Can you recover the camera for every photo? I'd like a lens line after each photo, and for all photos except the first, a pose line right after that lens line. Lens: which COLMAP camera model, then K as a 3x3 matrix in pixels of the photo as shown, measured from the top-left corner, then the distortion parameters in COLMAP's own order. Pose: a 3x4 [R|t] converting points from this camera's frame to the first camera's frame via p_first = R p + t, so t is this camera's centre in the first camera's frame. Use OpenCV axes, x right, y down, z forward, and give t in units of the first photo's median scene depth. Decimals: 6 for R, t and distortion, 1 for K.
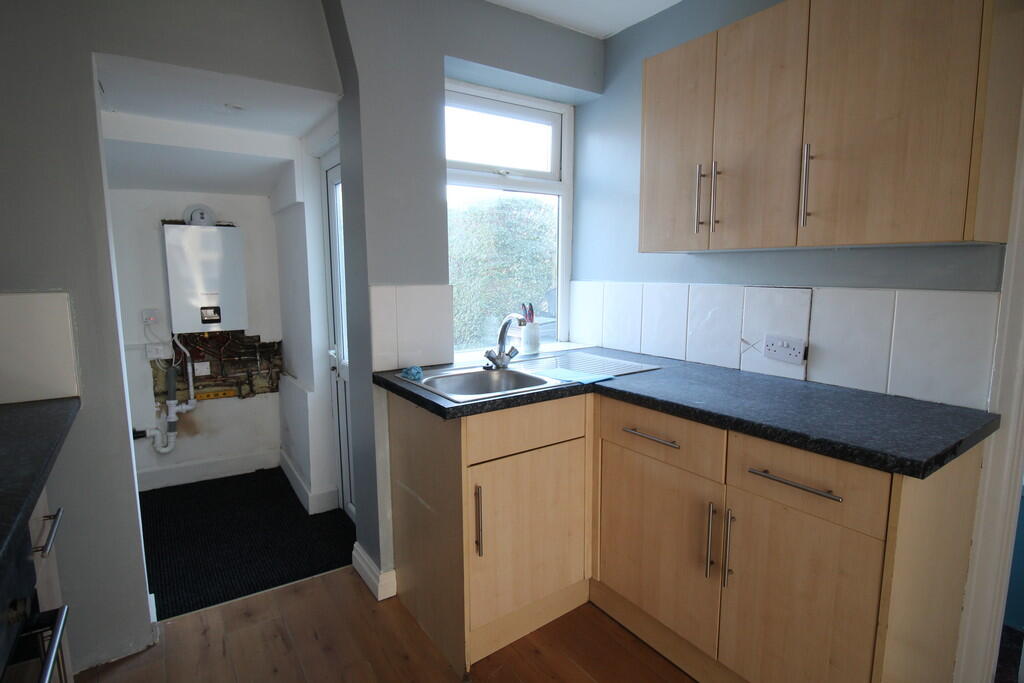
lens RADIAL K [[524.7, 0, 512.0], [0, 524.7, 341.5], [0, 0, 1]] dist [0.000343, -0.000358]
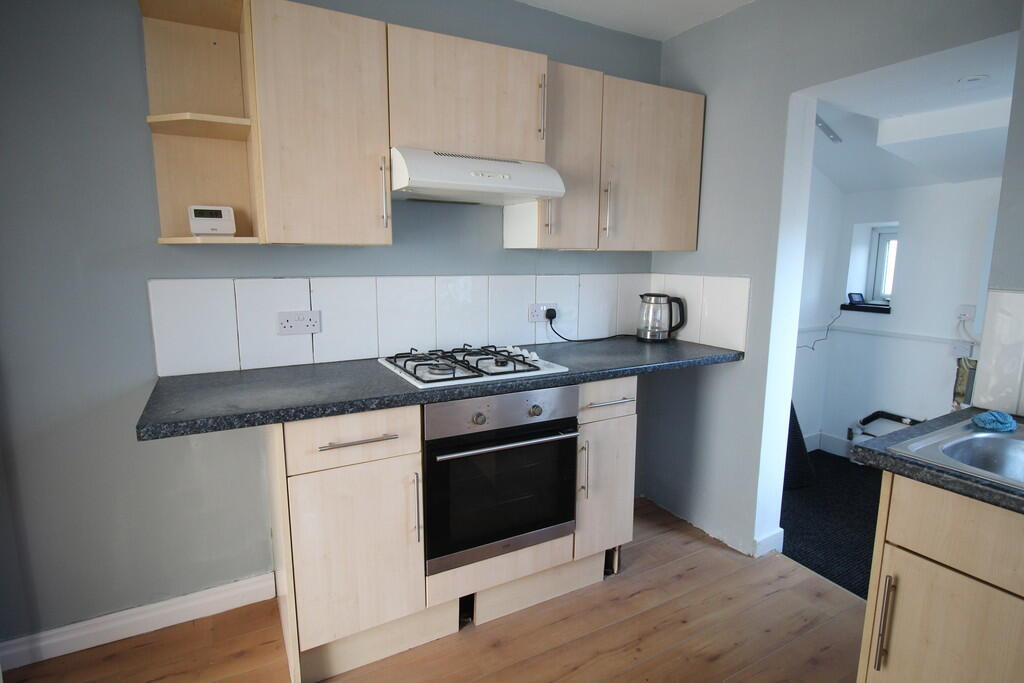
lens RADIAL K [[524.7, 0, 512.0], [0, 524.7, 341.5], [0, 0, 1]] dist [0.000343, -0.000358]
pose [[-0.109006, 0.152828, -0.982223, 0.571983], [-0.143072, 0.975410, 0.167646, -0.065131], [0.983691, 0.158803, -0.084460, 0.461804]]
